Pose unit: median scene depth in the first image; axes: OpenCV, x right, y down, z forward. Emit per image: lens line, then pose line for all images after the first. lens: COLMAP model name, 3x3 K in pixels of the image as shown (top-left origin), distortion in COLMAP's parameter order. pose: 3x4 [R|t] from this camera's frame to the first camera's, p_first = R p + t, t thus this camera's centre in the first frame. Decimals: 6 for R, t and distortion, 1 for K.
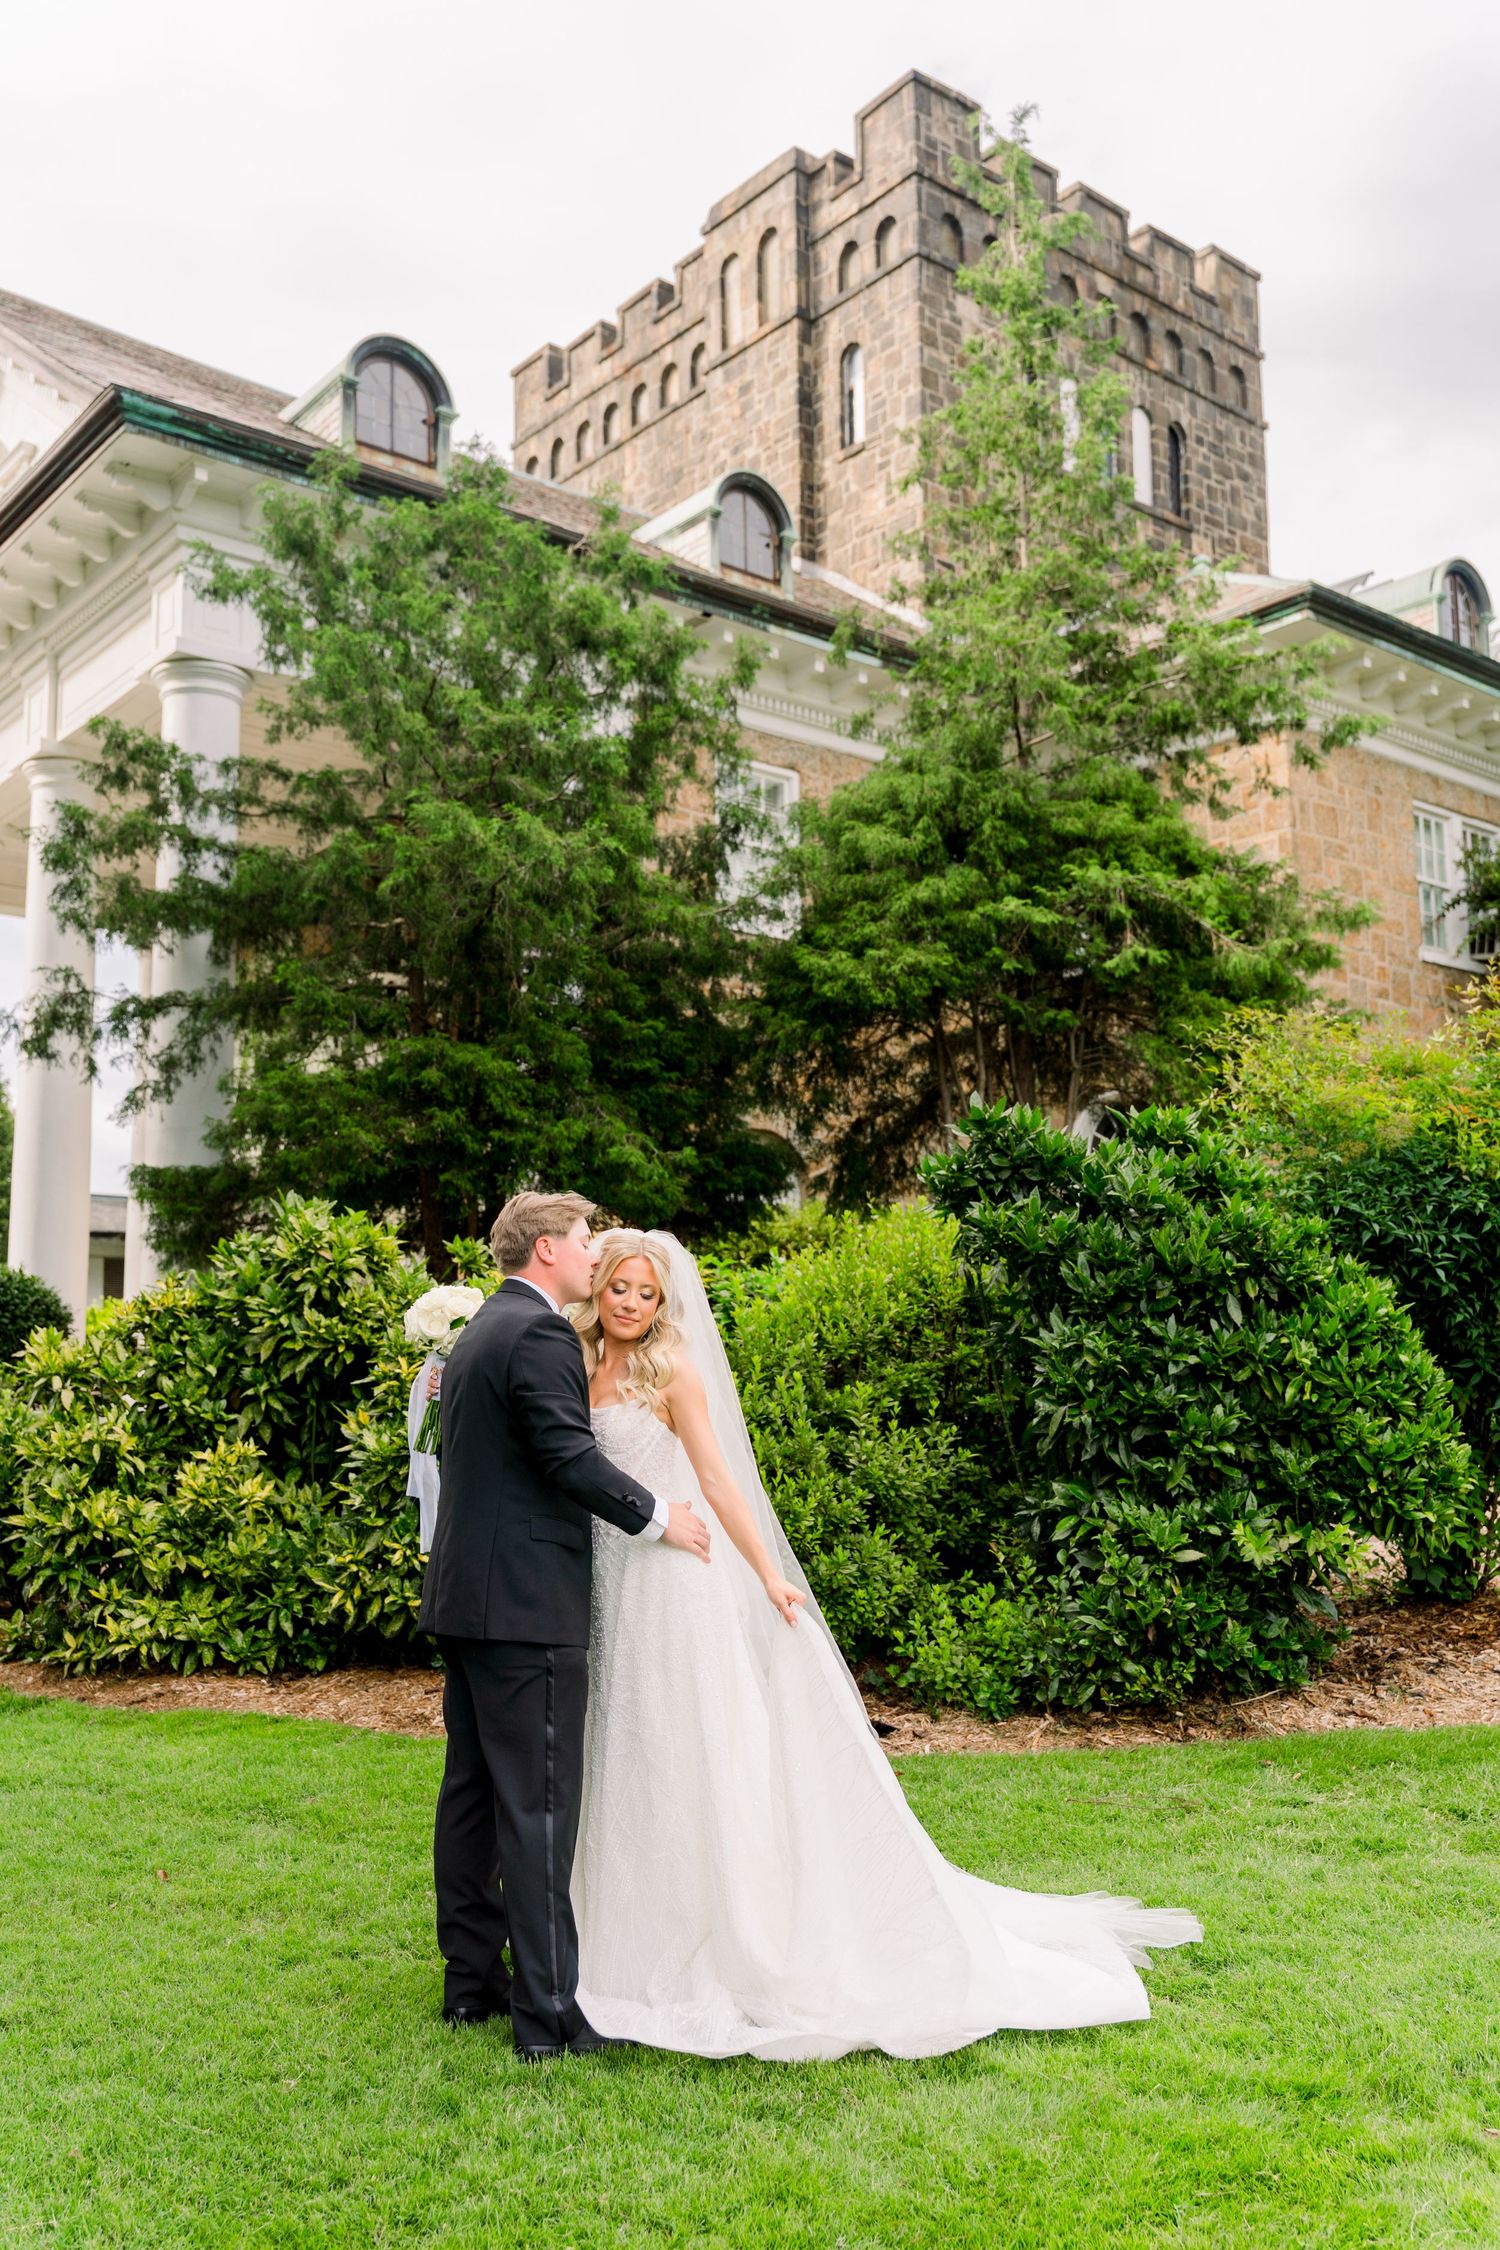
lens RADIAL K [[1865.4, 0, 759.2], [0, 1865.4, 1178.3], [0, 0, 1]] dist [0.011160, -0.002820]
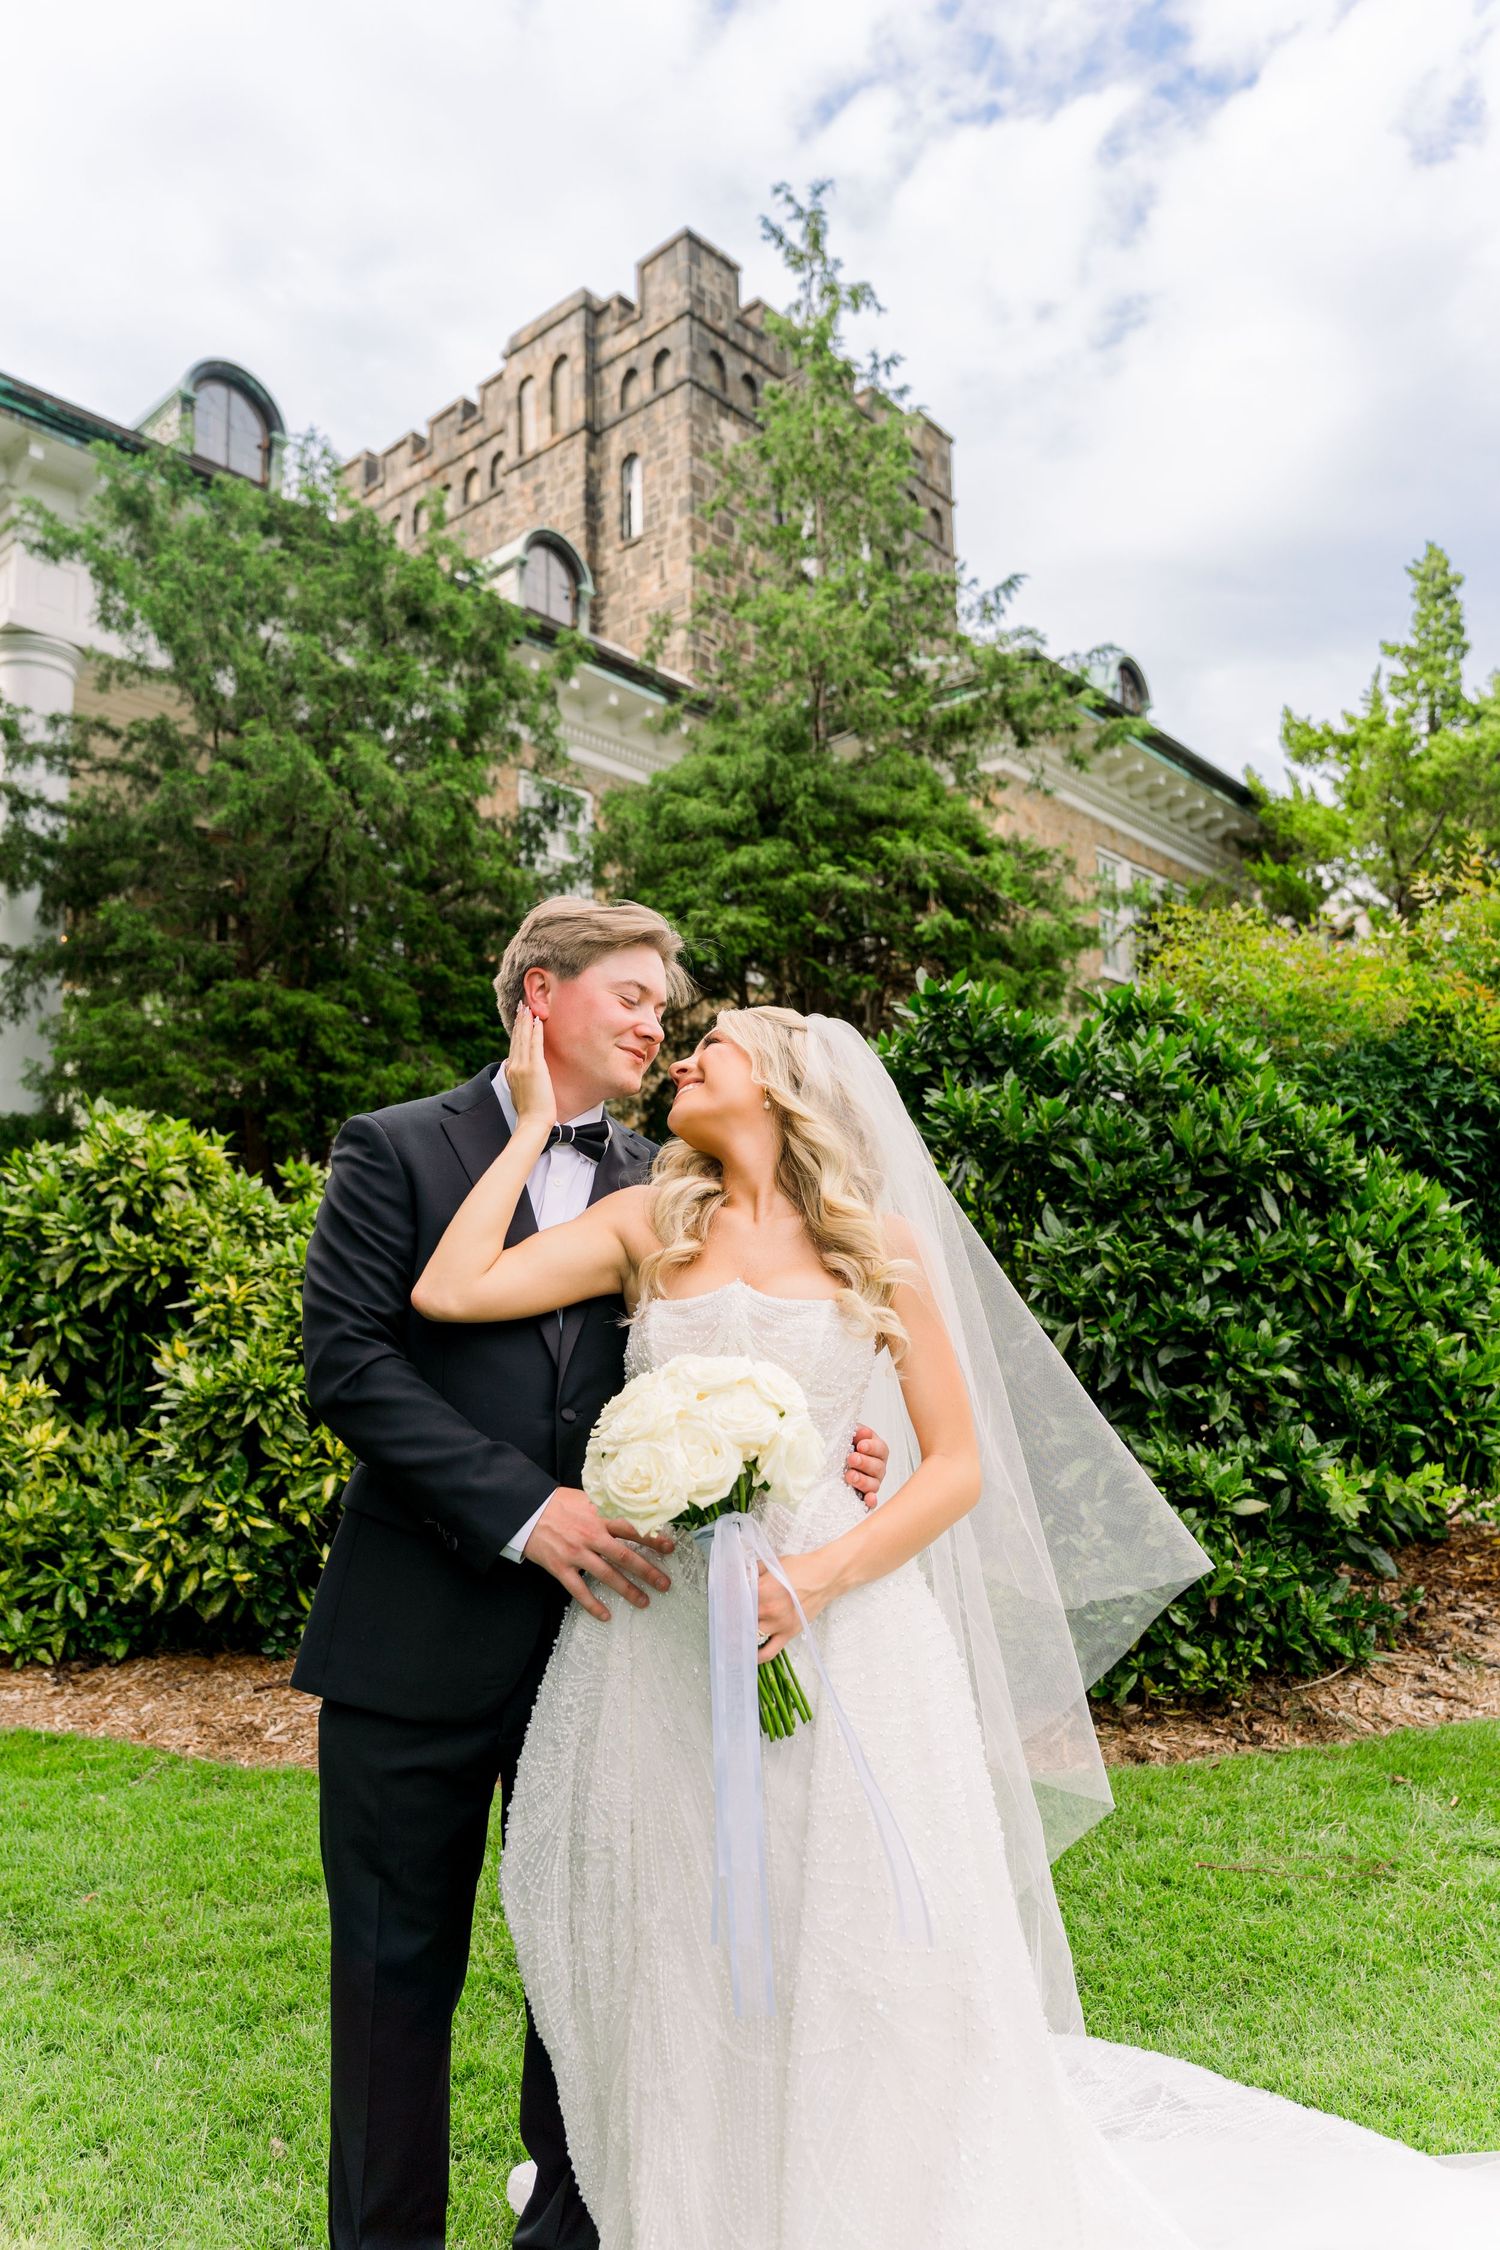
lens RADIAL K [[1441.5, 0, 730.8], [0, 1441.5, 1158.9], [0, 0, 1]] dist [-0.005244, 0.007060]
pose [[0.988818, 0.012189, 0.148626, -0.037738], [-0.010220, 0.999850, -0.014003, 0.028511], [-0.148775, 0.012327, 0.988794, 0.187763]]
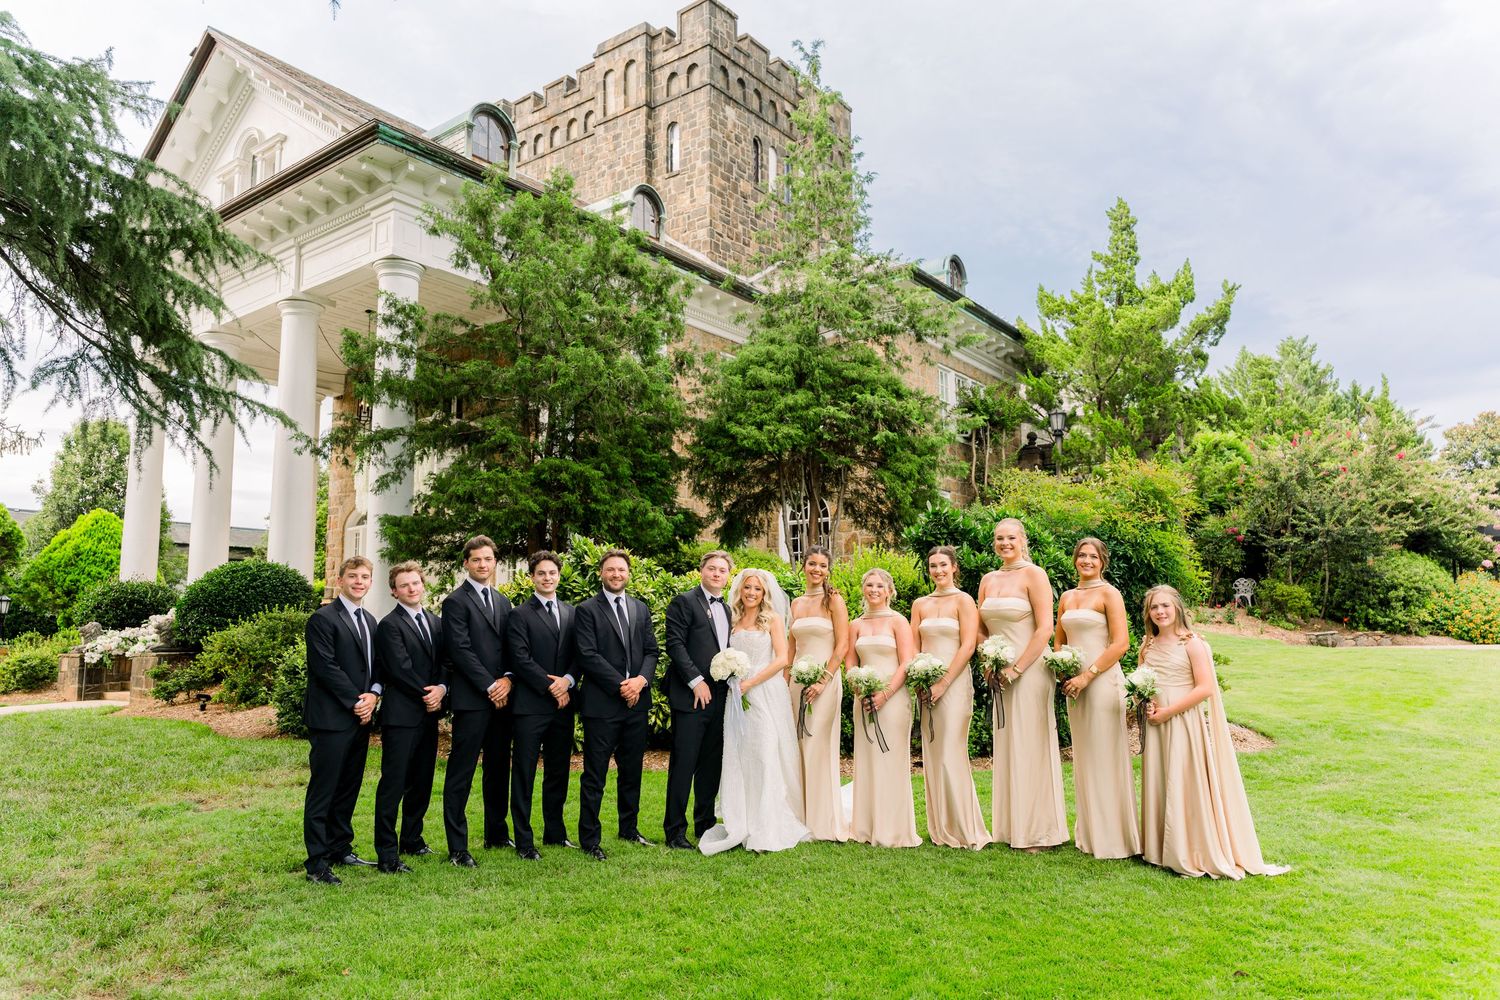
lens RADIAL K [[961.0, 0, 732.3], [0, 961.0, 516.4], [0, 0, 1]] dist [-0.005244, 0.007060]
pose [[0.975596, 0.027923, 0.217789, -0.214573], [-0.025532, 0.999579, -0.013784, -0.000614], [-0.218082, 0.007887, 0.975899, -0.081906]]
